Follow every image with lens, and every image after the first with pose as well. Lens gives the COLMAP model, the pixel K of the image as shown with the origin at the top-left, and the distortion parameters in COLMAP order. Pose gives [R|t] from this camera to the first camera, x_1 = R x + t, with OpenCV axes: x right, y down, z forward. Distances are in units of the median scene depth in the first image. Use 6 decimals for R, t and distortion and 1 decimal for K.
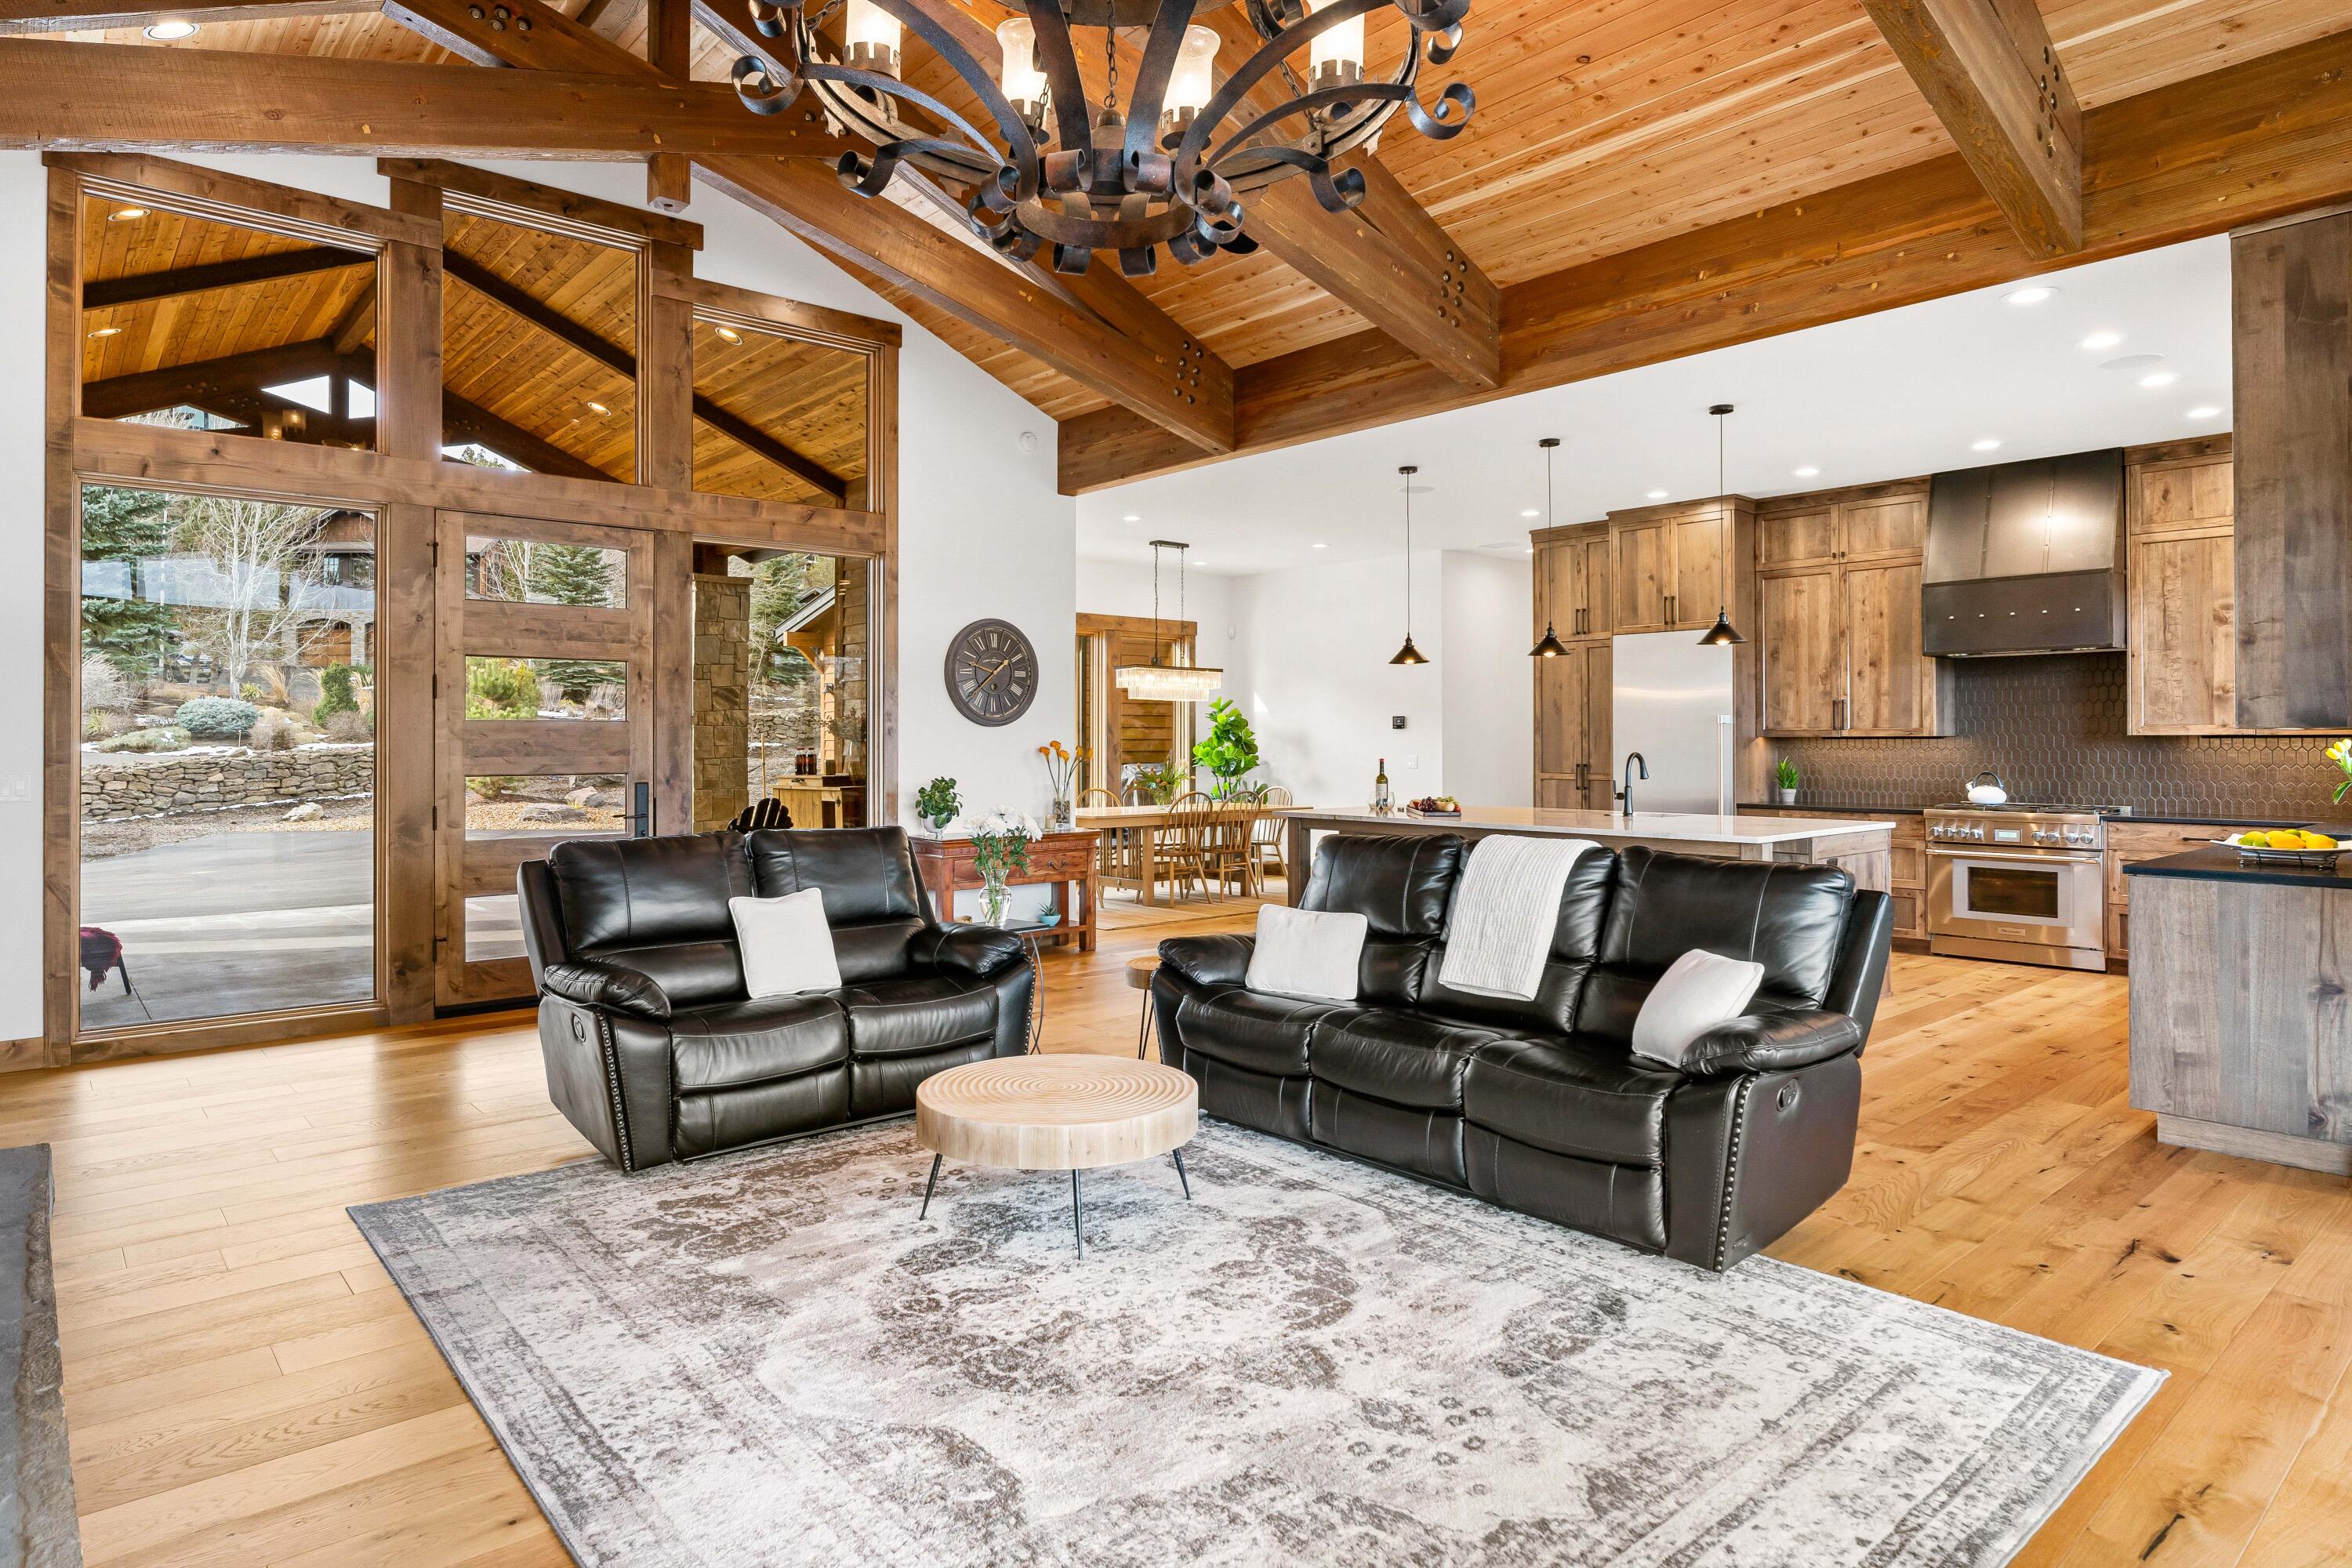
lens RADIAL K [[1328.9, 0, 1165.2], [0, 1328.9, 735.6], [0, 0, 1]] dist [-0.006044, 0.003394]
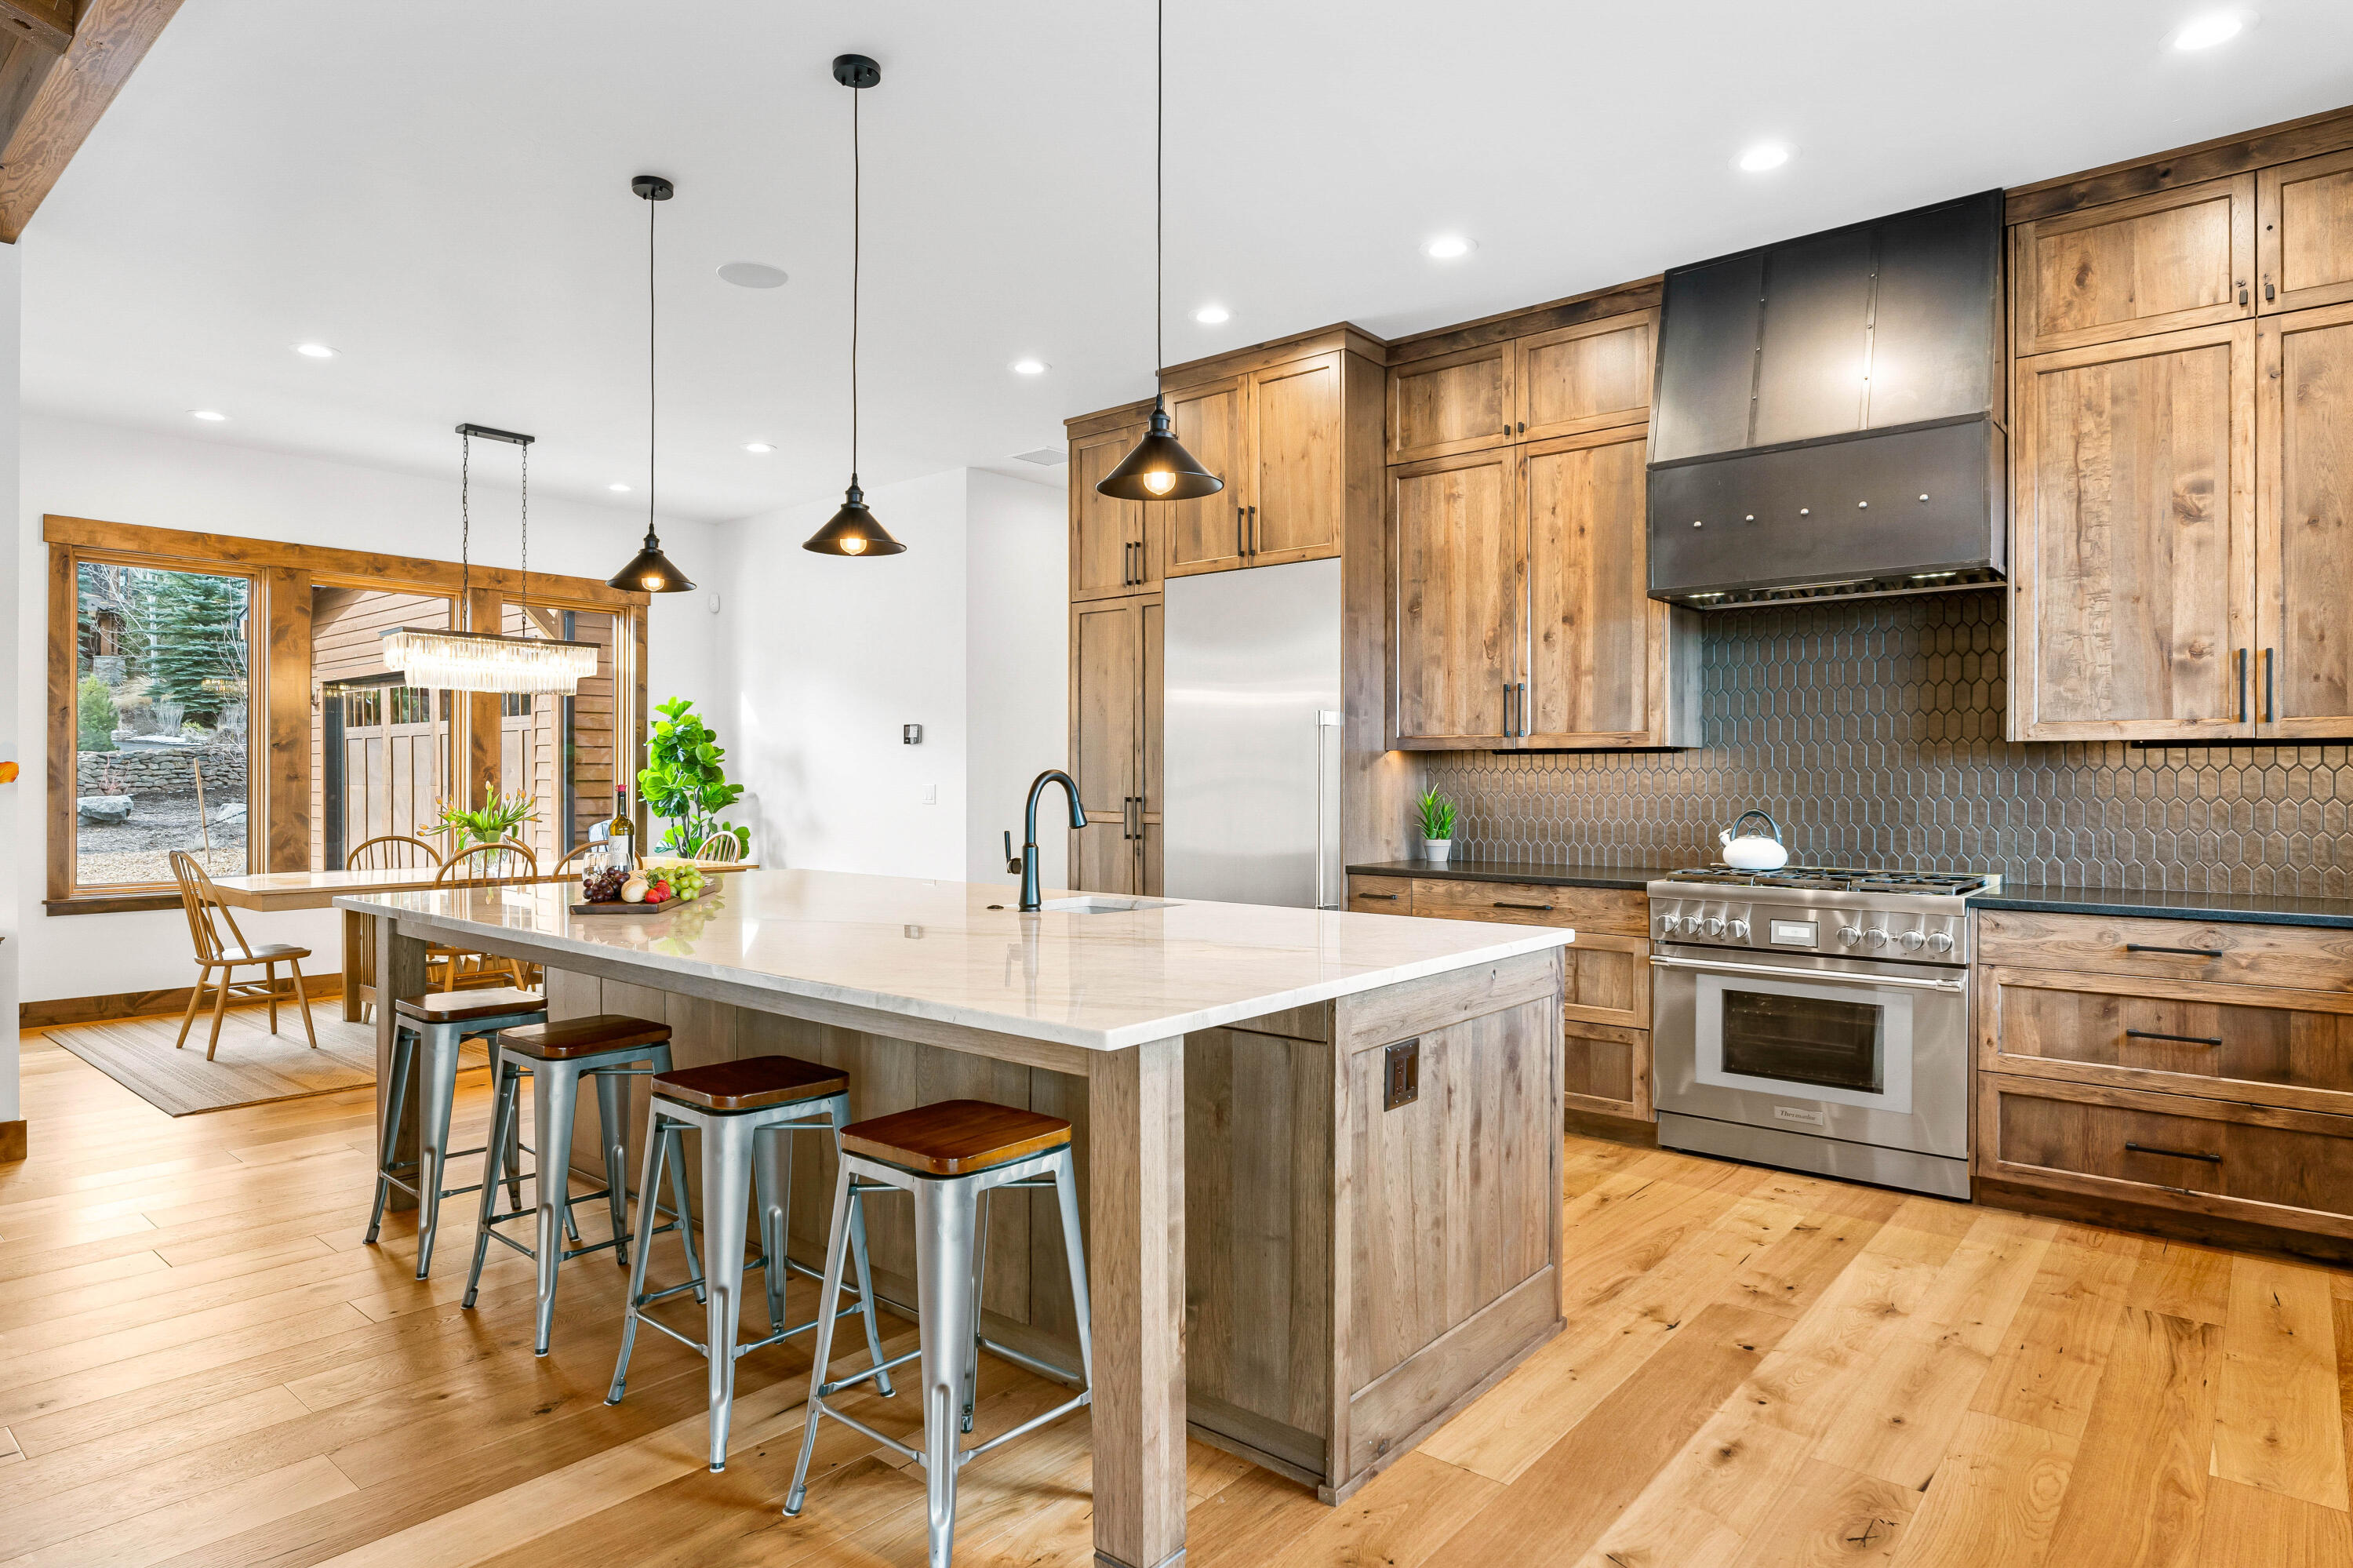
lens RADIAL K [[1329.5, 0, 1168.7], [0, 1329.5, 782.0], [0, 0, 1]] dist [-0.006044, 0.003394]
pose [[0.988103, 0.002303, 0.153775, 0.282300], [-0.003640, 0.999958, 0.008414, 0.011077], [-0.153749, -0.008874, 0.988070, 0.473153]]
